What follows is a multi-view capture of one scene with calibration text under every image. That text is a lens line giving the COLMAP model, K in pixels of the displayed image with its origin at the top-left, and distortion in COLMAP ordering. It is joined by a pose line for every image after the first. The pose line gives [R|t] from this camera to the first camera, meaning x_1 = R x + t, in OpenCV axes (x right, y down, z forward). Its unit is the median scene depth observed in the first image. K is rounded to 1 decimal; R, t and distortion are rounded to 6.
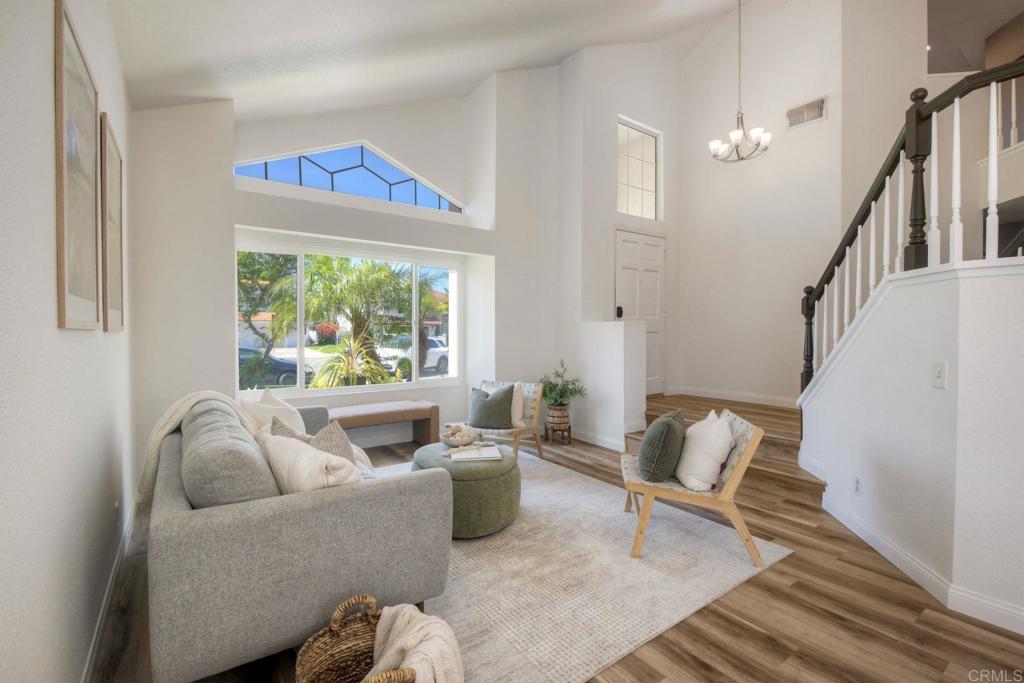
lens RADIAL K [[461.8, 0, 512.4], [0, 461.8, 340.9], [0, 0, 1]] dist [0.002257, -0.006817]
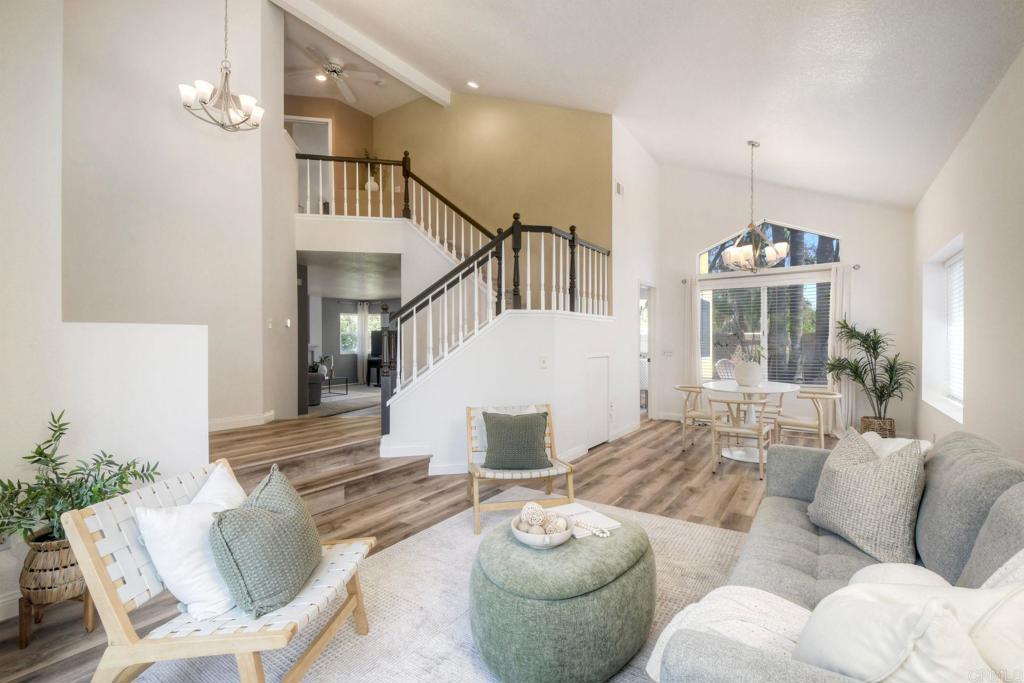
lens RADIAL K [[461.8, 0, 512.3], [0, 461.8, 344.2], [0, 0, 1]] dist [0.002257, -0.006817]
pose [[-0.366909, -0.006184, 0.930236, -0.768373], [0.018536, 0.999731, 0.013957, -0.032874], [-0.930072, 0.022364, -0.366695, 1.500996]]
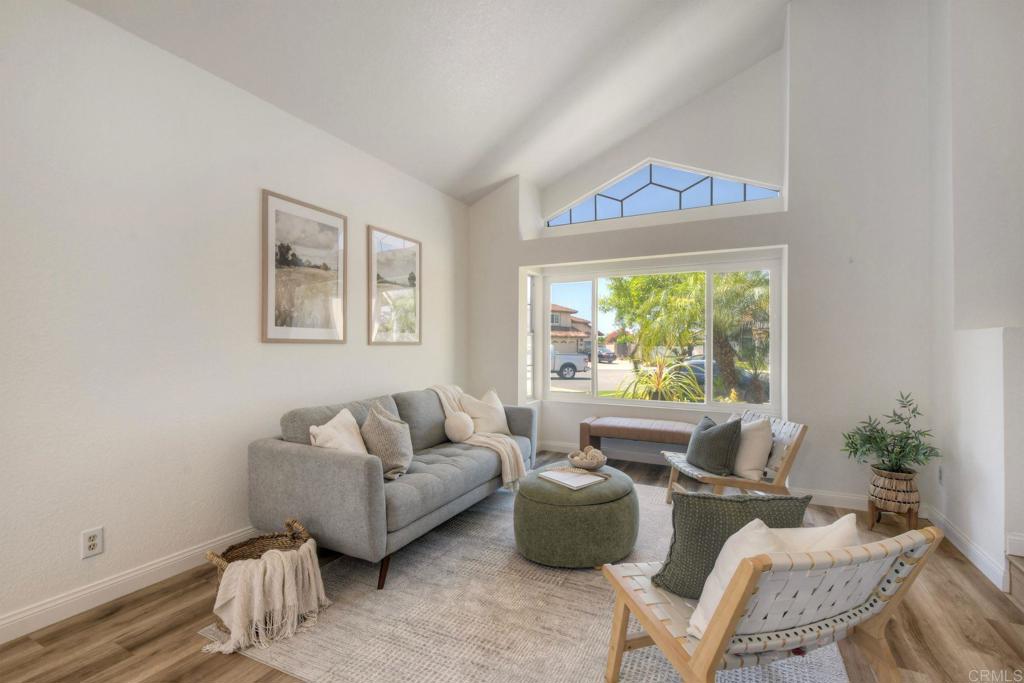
lens RADIAL K [[442.7, 0, 515.4], [0, 442.7, 343.9], [0, 0, 1]] dist [0.025315, 0.000268]
pose [[0.472507, -0.004756, -0.881314, 0.722533], [-0.023503, 0.999562, -0.017995, -0.003806], [0.881014, 0.029216, 0.472188, 0.524683]]
